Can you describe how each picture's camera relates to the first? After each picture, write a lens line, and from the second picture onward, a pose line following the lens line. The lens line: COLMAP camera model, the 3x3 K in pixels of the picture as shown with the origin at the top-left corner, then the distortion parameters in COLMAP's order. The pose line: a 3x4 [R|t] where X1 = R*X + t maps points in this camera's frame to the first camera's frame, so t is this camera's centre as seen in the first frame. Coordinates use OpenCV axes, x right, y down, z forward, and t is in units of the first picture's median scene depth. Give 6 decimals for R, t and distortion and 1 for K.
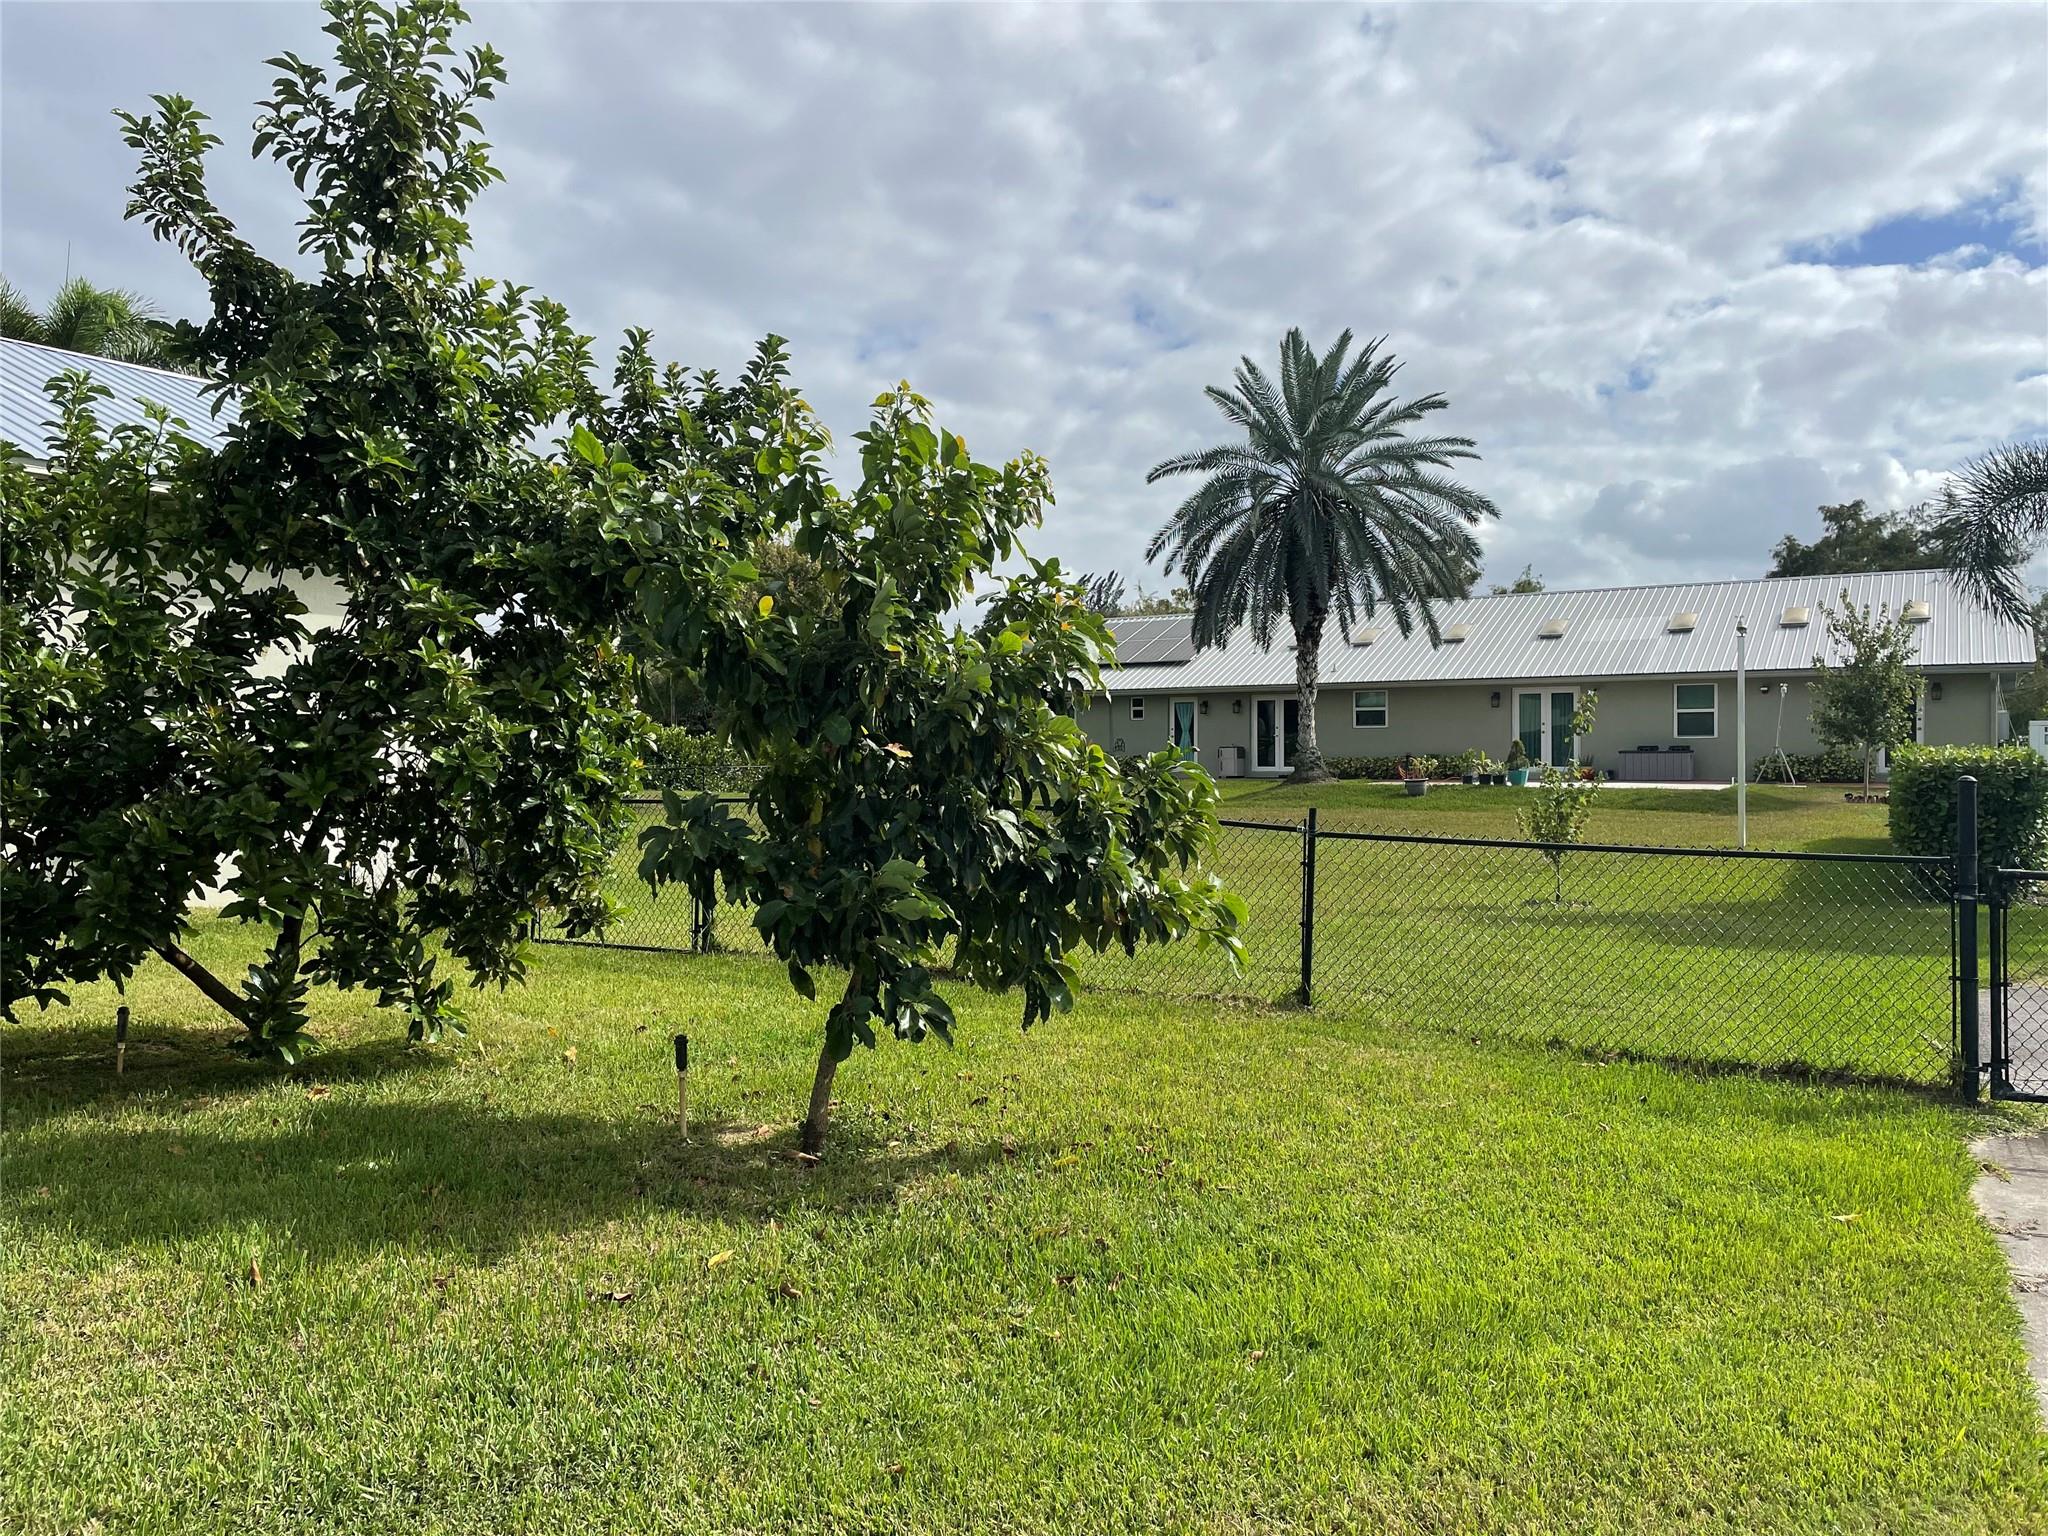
lens RADIAL K [[1557.8, 0, 1016.0], [0, 1557.8, 755.3], [0, 0, 1]] dist [0.078340, -0.085473]
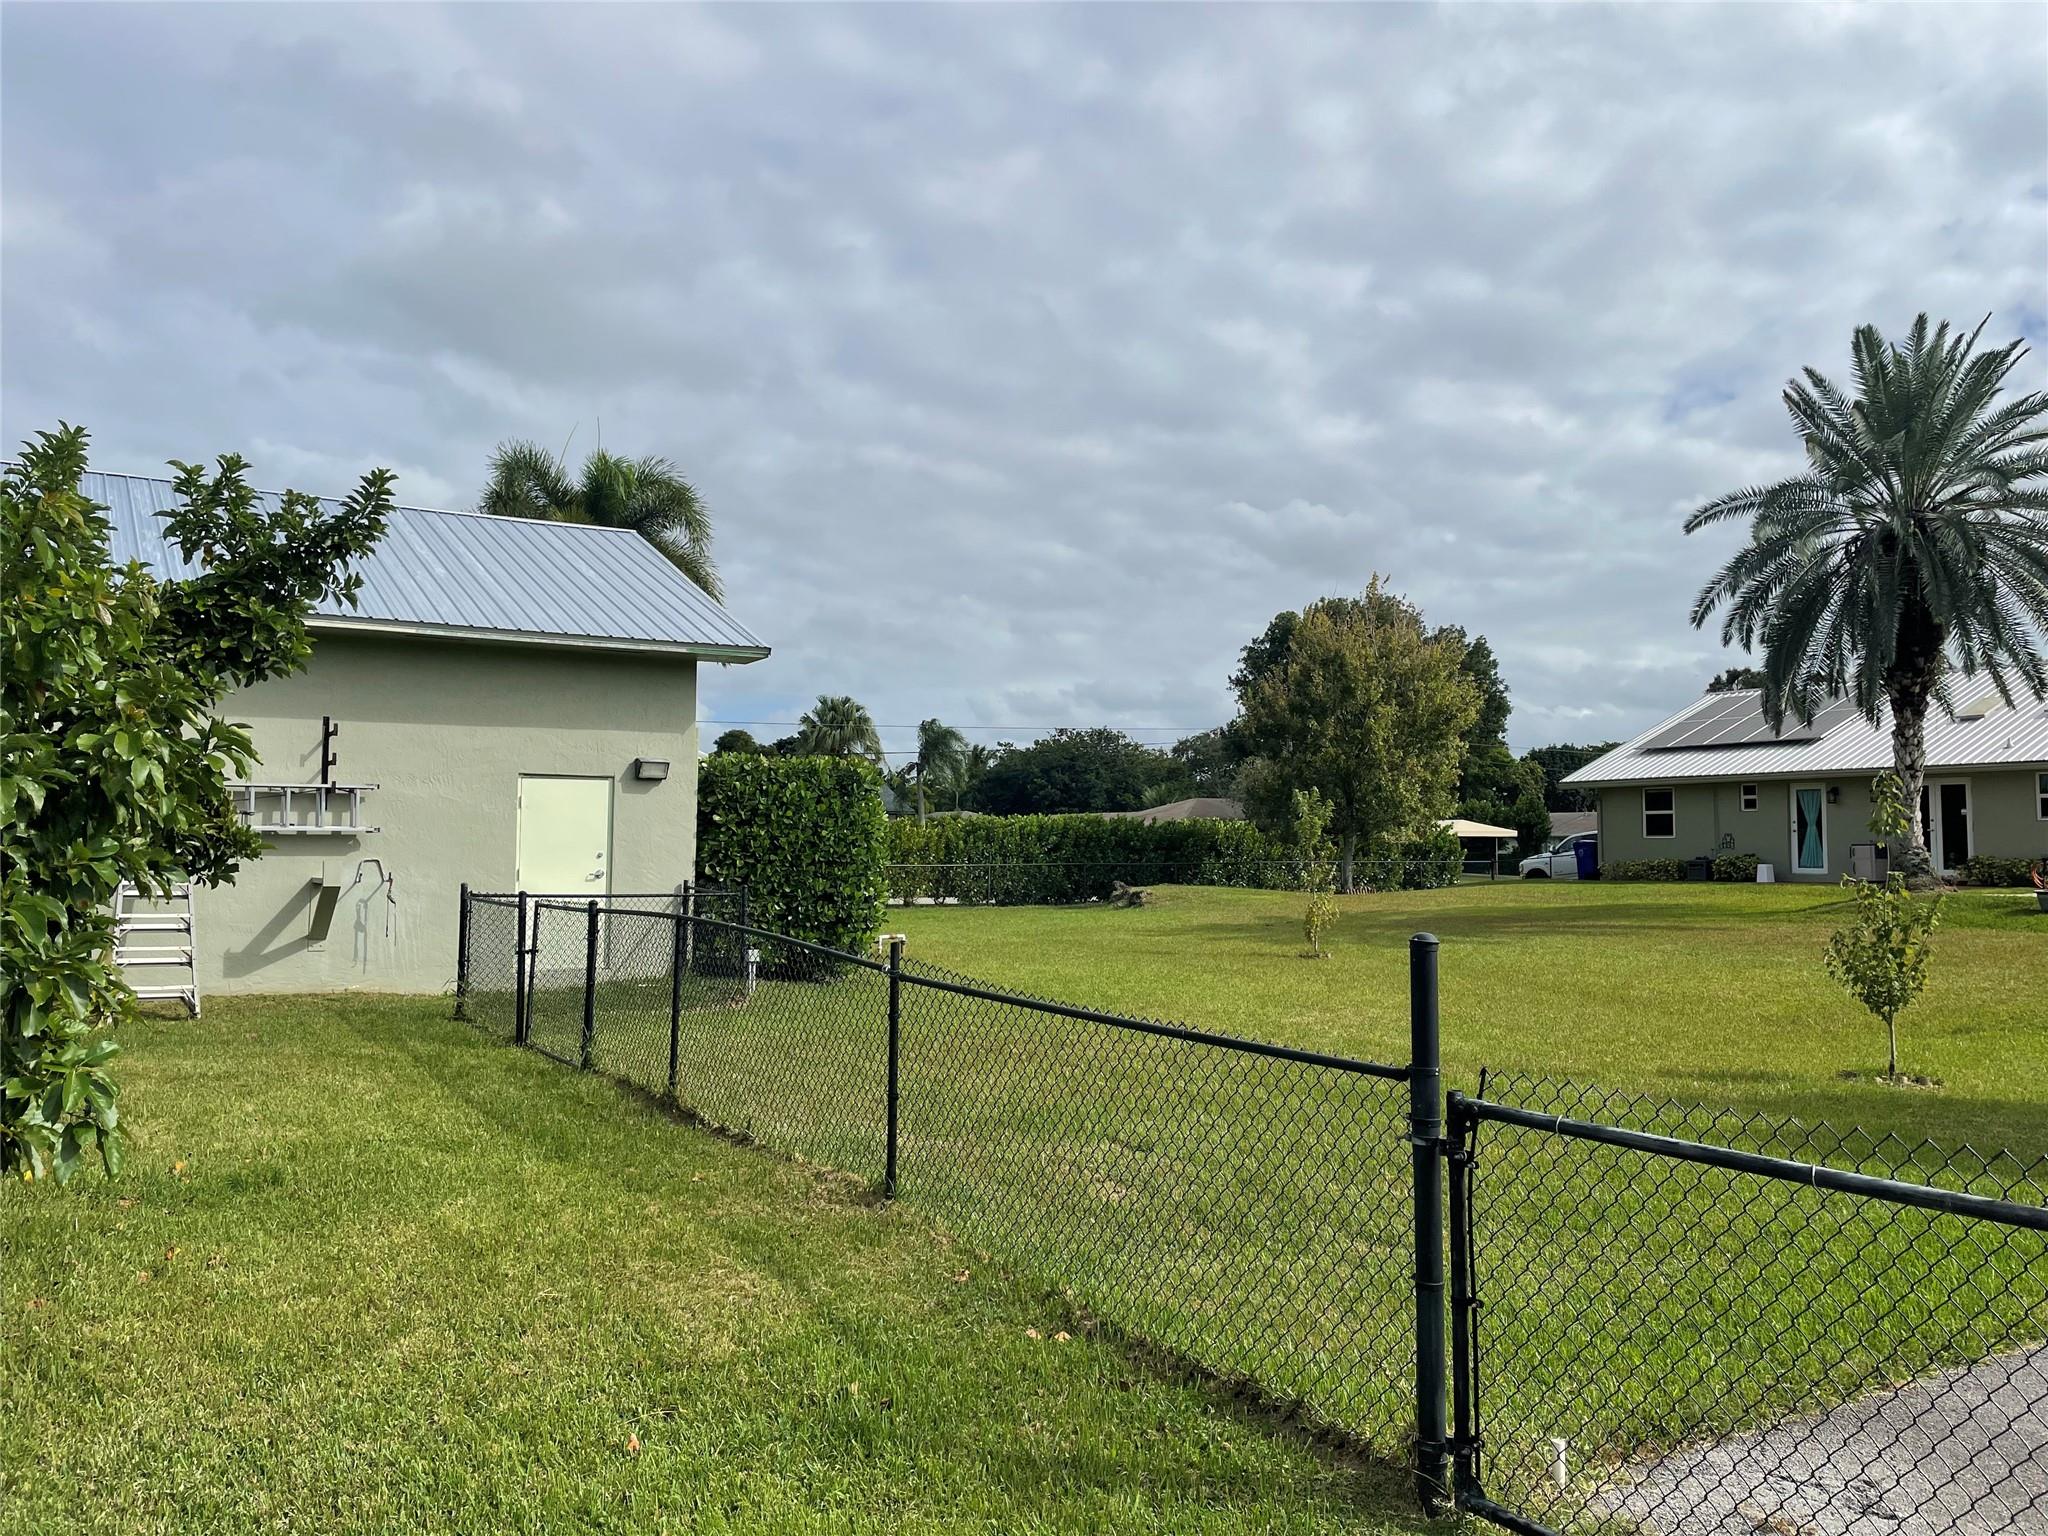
lens RADIAL K [[1557.8, 0, 1030.1], [0, 1557.8, 780.6], [0, 0, 1]] dist [0.078340, -0.085473]
pose [[0.883355, -0.015629, -0.468445, 0.166332], [-0.003158, 0.999223, -0.039292, -0.005736], [0.468695, 0.036188, 0.882619, 0.089214]]
